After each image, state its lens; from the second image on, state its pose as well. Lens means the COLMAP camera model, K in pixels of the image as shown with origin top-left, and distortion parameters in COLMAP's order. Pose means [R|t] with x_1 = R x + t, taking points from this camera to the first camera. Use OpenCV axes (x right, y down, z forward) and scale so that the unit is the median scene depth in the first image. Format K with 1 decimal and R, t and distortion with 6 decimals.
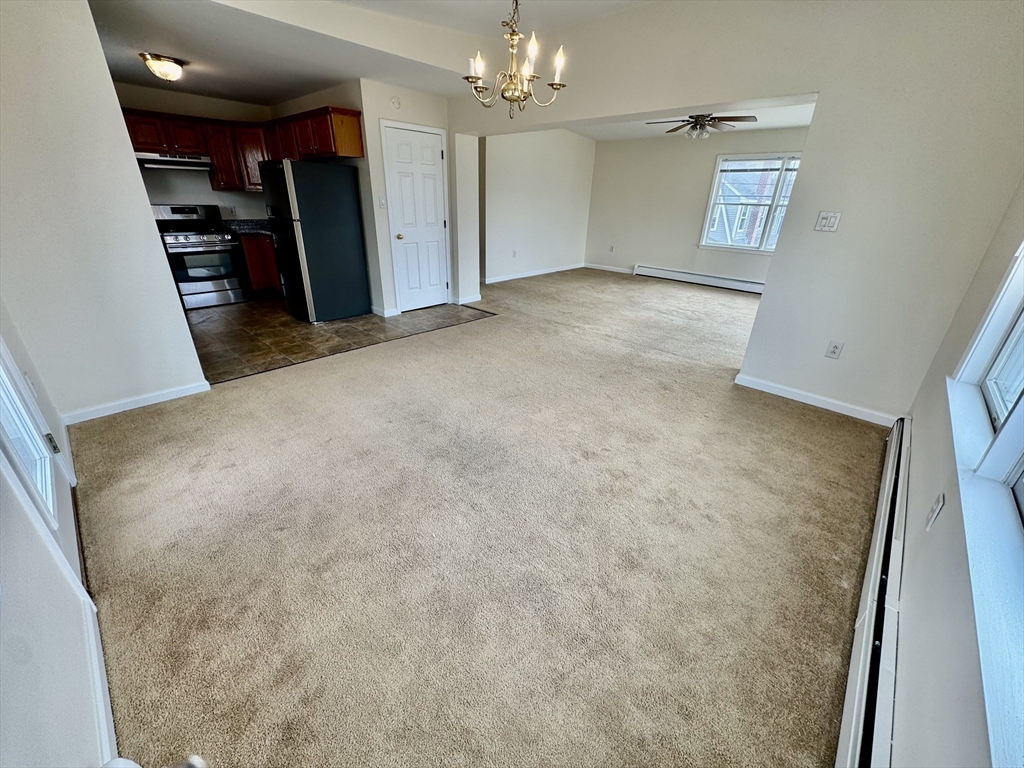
lens RADIAL K [[407.7, 0, 517.0], [0, 407.7, 381.7], [0, 0, 1]] dist [0.000685, -0.000222]
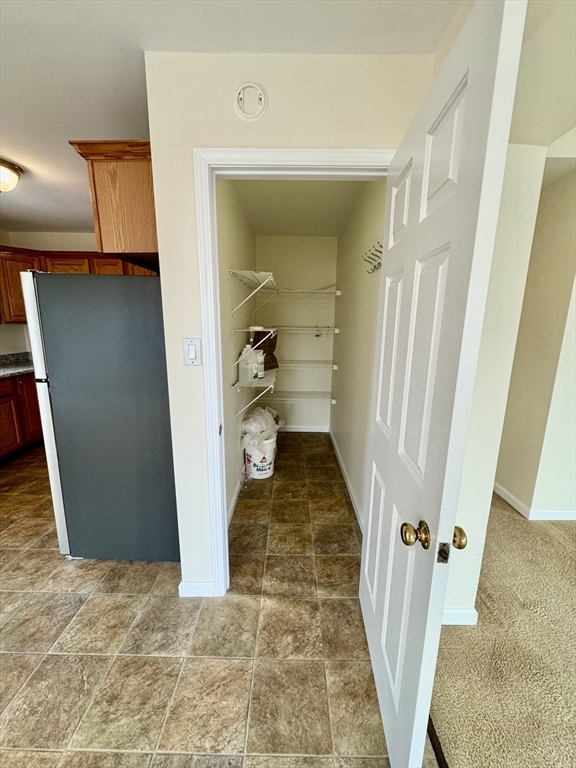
lens RADIAL K [[305.8, 0, 286.6], [0, 305.8, 388.5], [0, 0, 1]] dist [0.000685, -0.000222]
pose [[0.674834, 0.117681, -0.728526, -0.041669], [-0.301050, 0.945224, -0.126177, -0.395448], [0.673772, 0.304471, 0.673297, 0.871761]]
